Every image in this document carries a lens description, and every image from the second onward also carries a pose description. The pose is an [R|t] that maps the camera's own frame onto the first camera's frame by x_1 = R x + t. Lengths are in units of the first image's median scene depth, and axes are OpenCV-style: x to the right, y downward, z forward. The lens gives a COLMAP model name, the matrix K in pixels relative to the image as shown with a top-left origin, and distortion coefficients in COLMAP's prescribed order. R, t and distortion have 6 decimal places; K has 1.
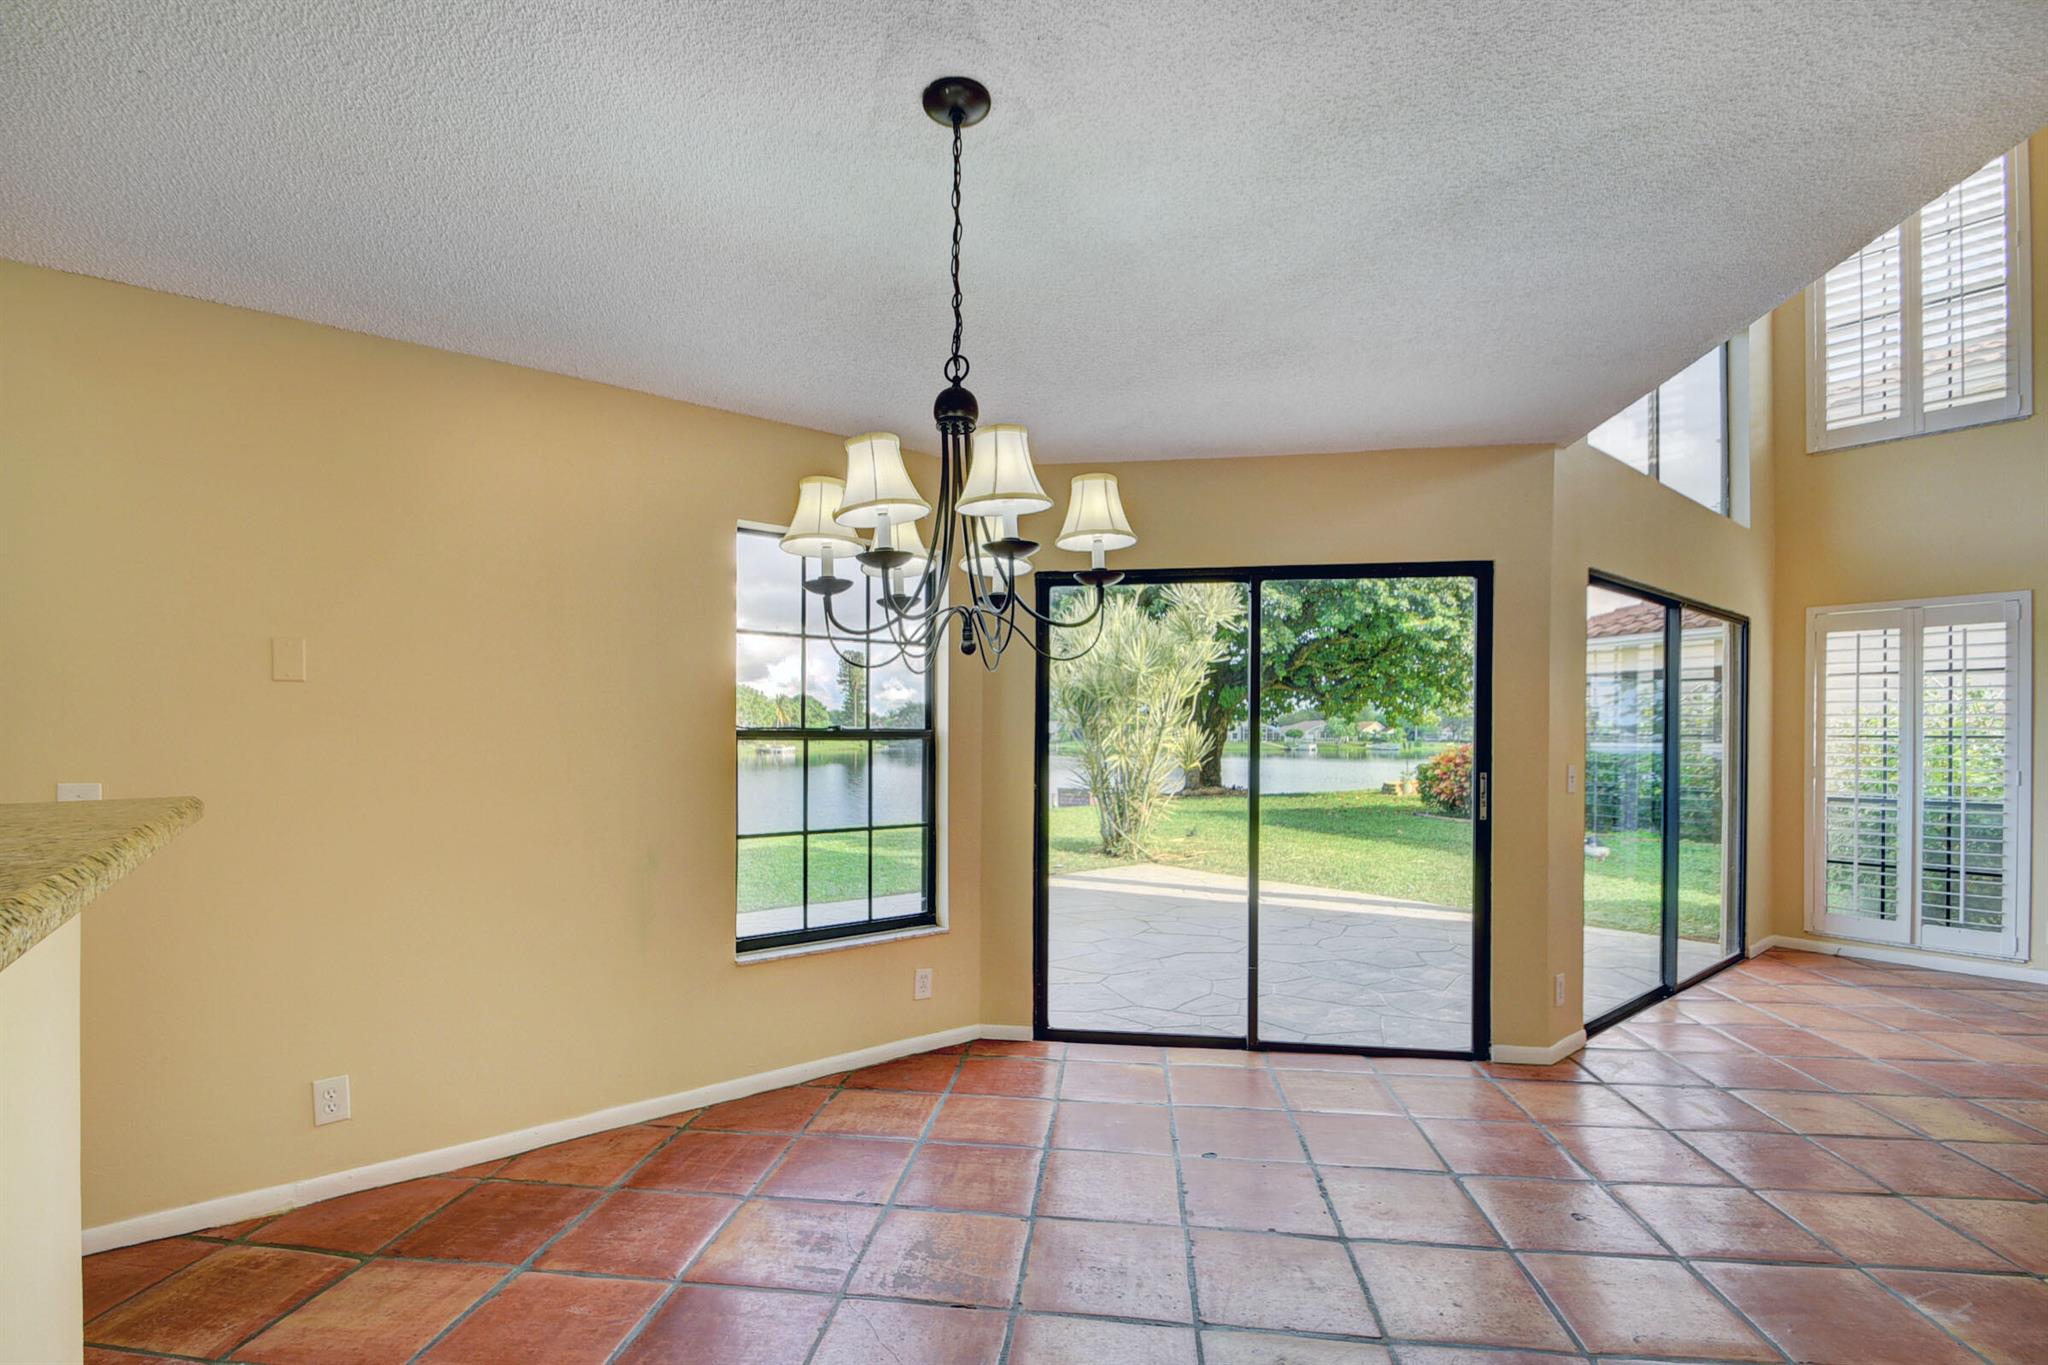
lens RADIAL K [[902.0, 0, 1009.4], [0, 902.0, 739.7], [0, 0, 1]] dist [0.012419, -0.014281]
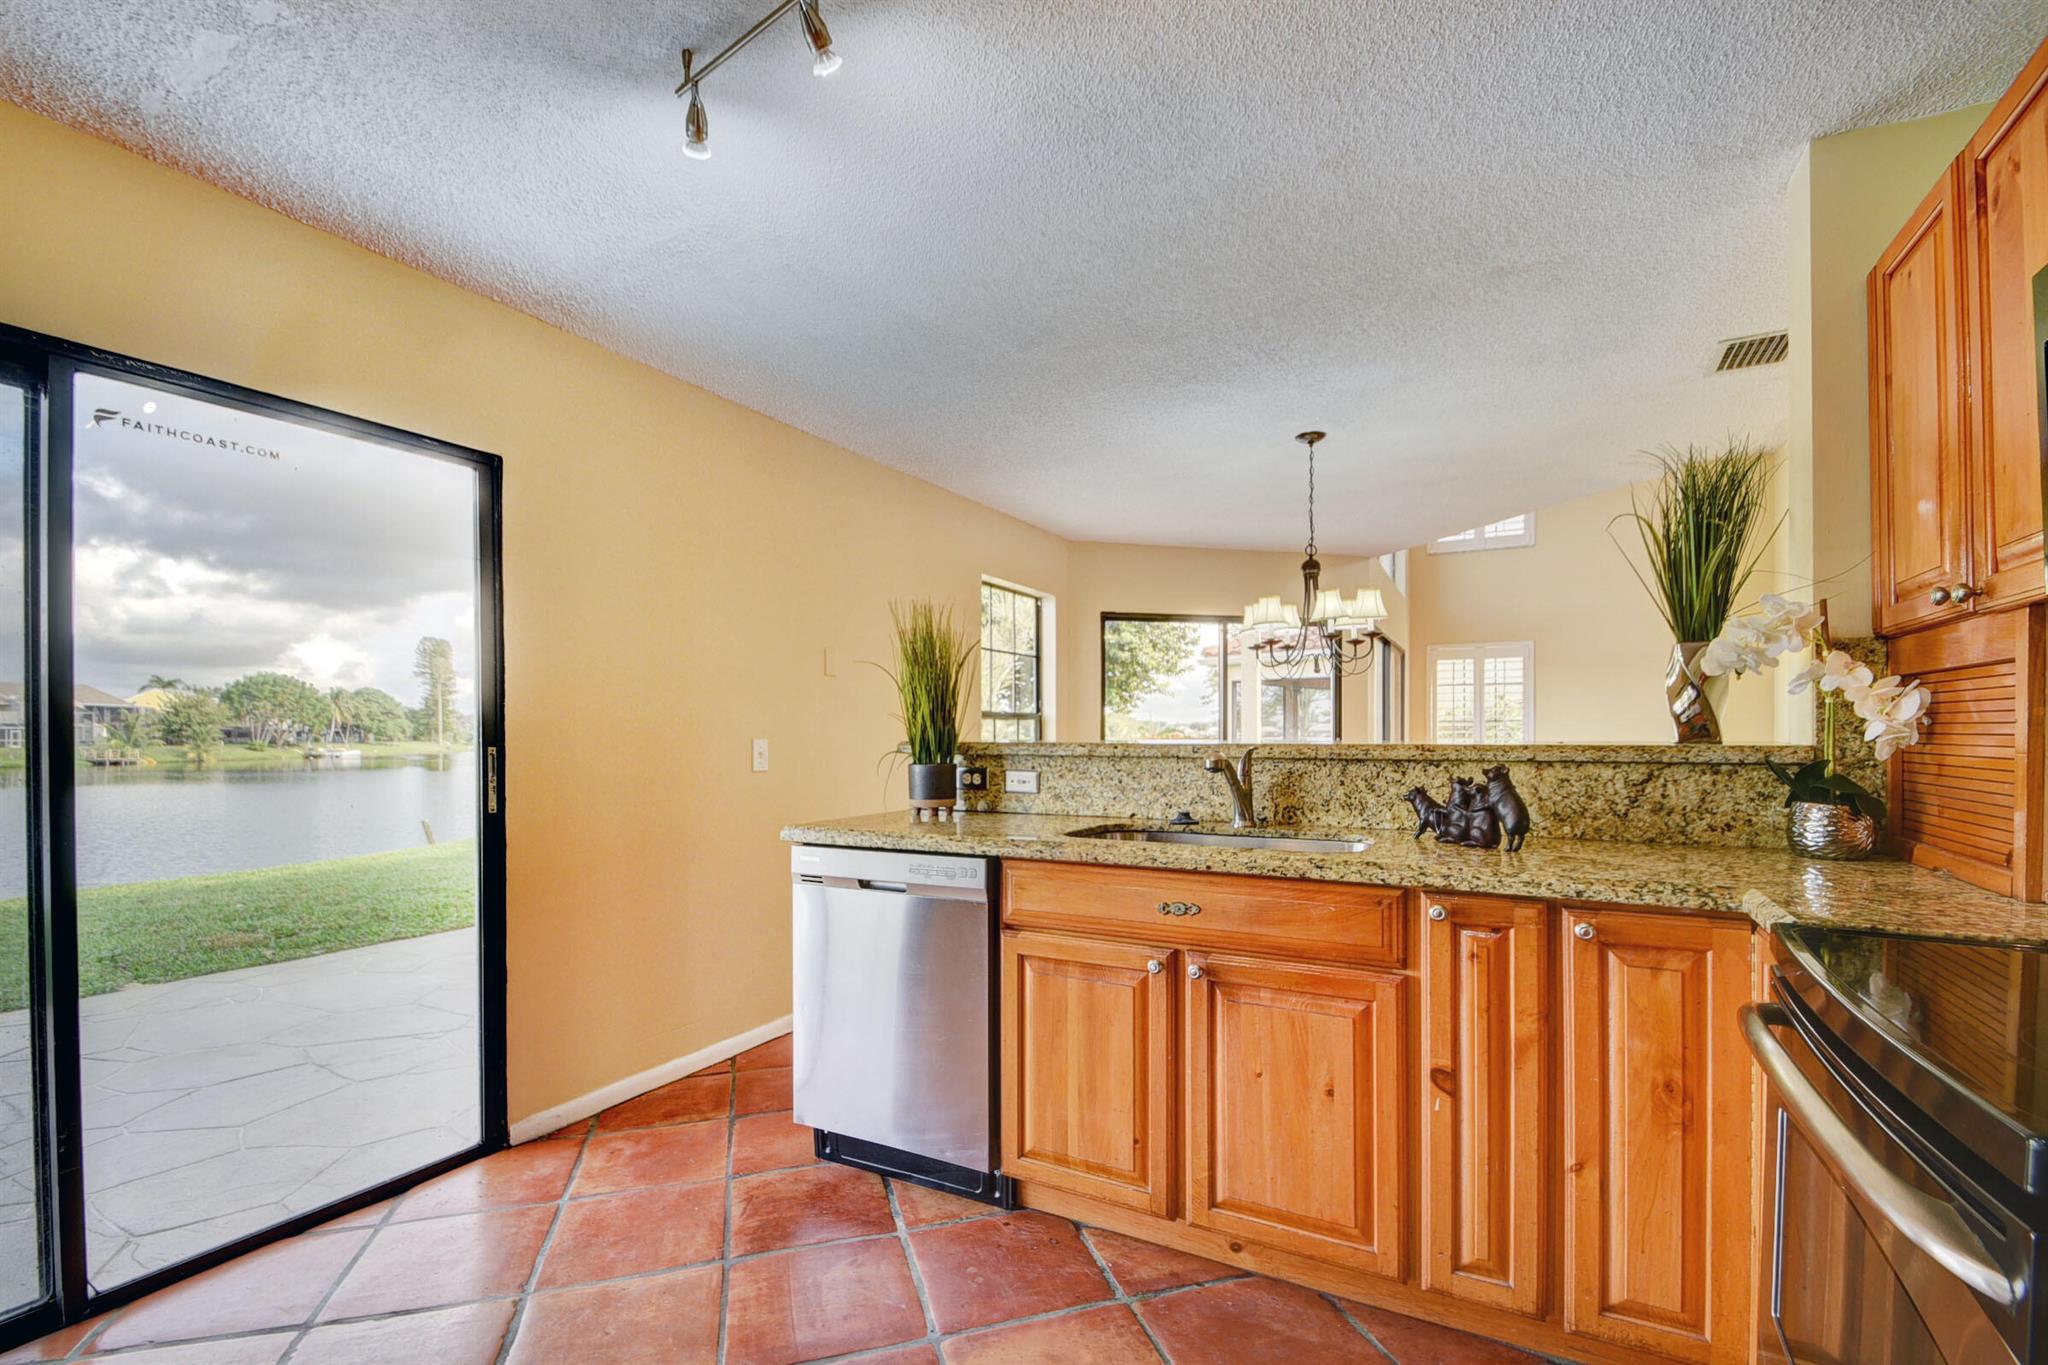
lens RADIAL K [[902.0, 0, 1009.4], [0, 902.0, 739.7], [0, 0, 1]] dist [0.012419, -0.014281]
pose [[0.919839, -0.008940, 0.392195, -0.736600], [0.008387, 0.999960, 0.003123, 0.027662], [-0.392207, 0.000417, 0.919877, -0.364878]]
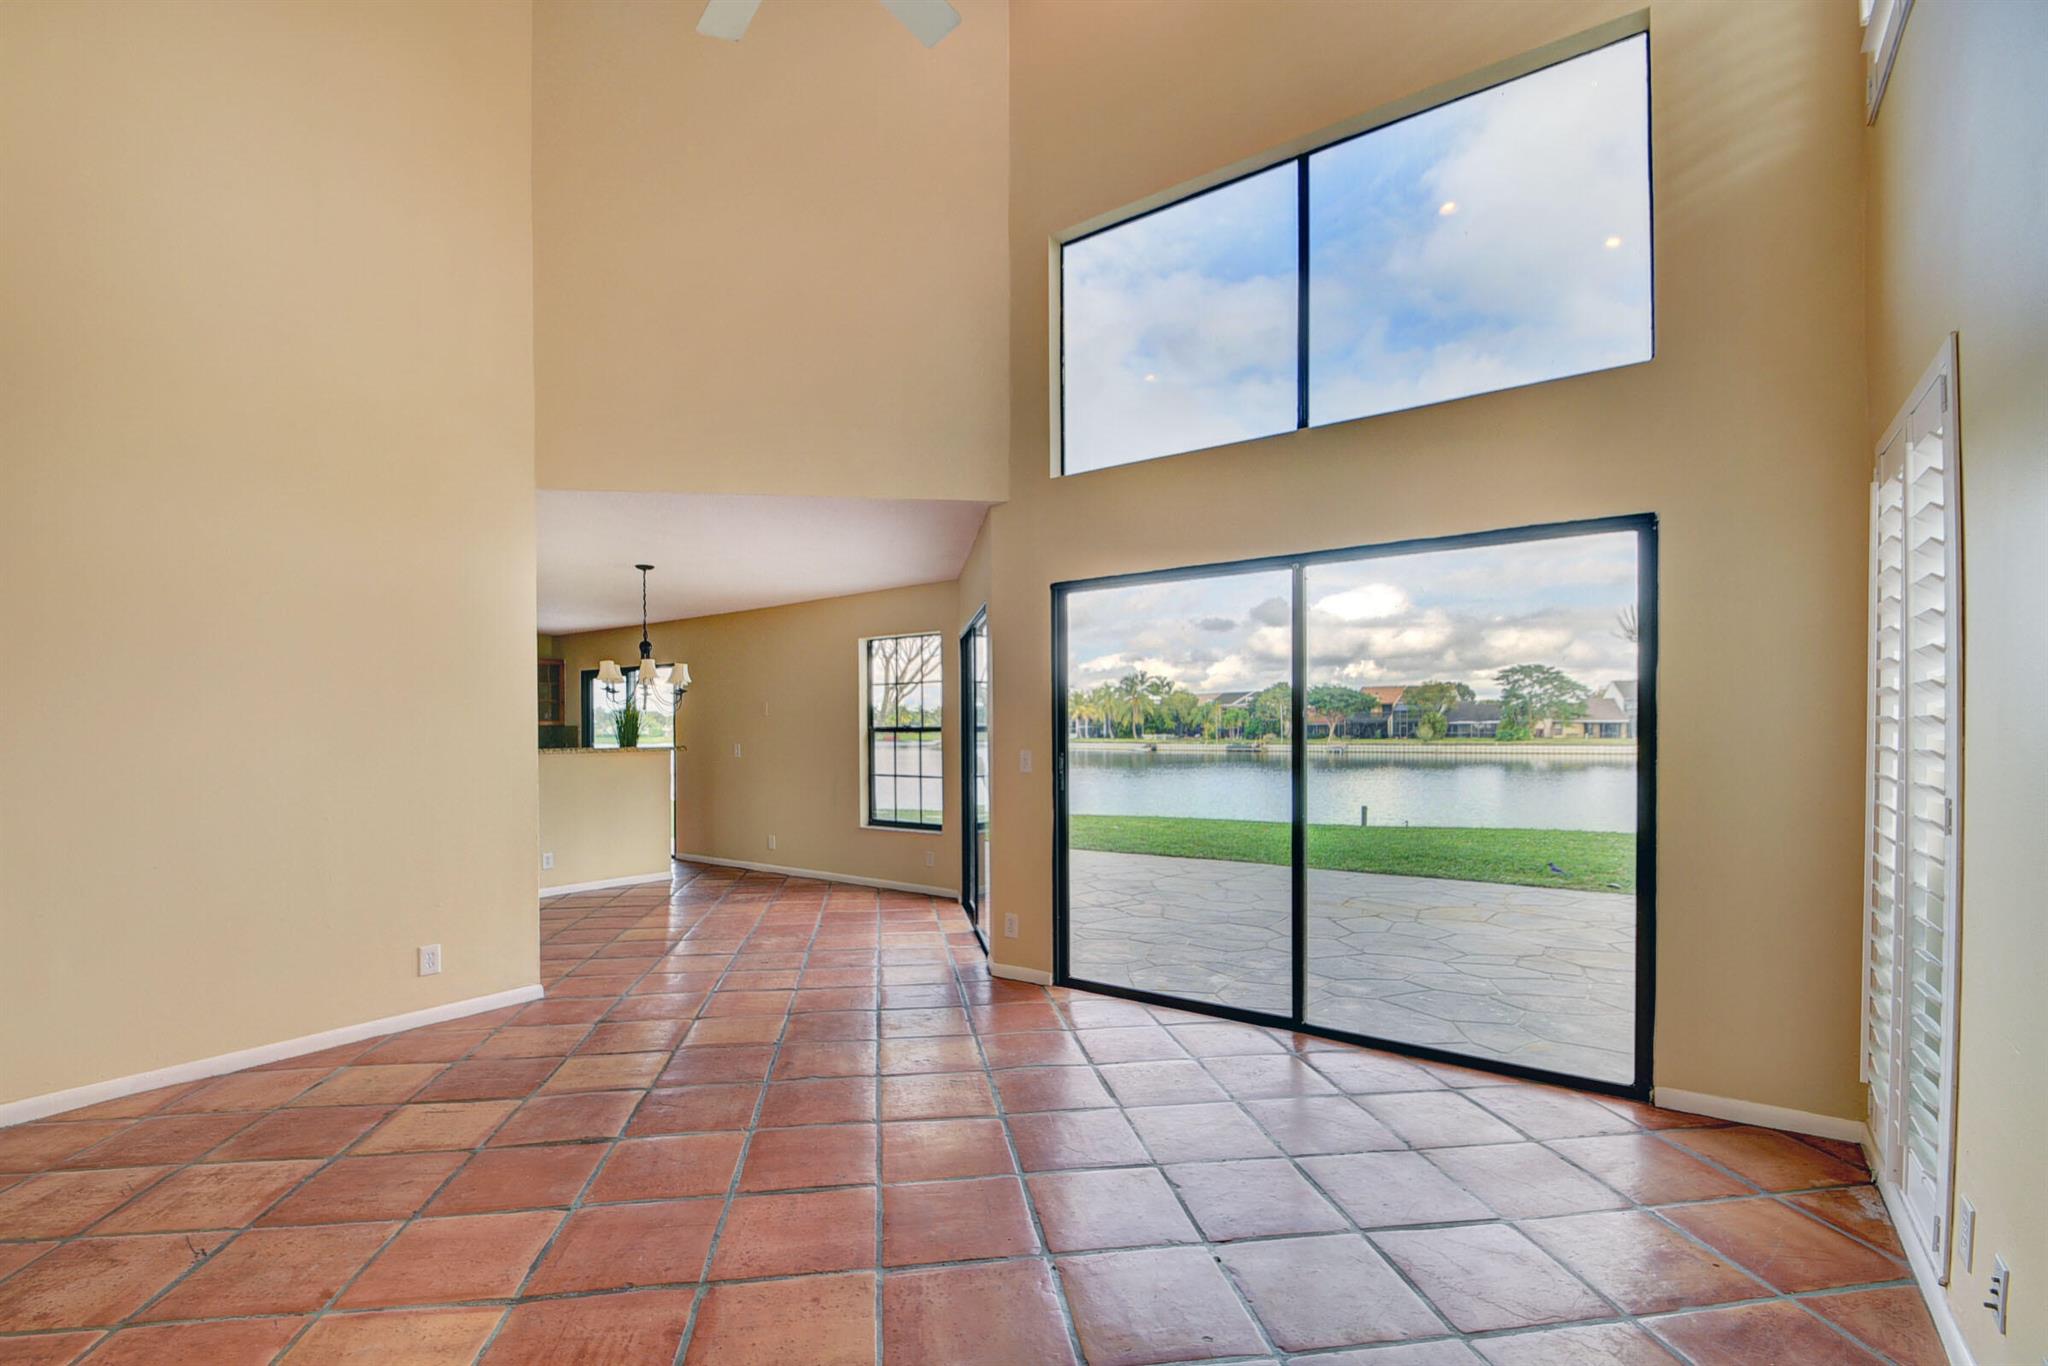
lens RADIAL K [[902.0, 0, 1009.4], [0, 902.0, 740.2], [0, 0, 1]] dist [0.012419, -0.014281]
pose [[0.270243, 0.003264, -0.962787, 1.763652], [-0.001409, 0.999995, 0.002995, 0.011249], [0.962791, 0.000547, 0.270246, 0.631076]]
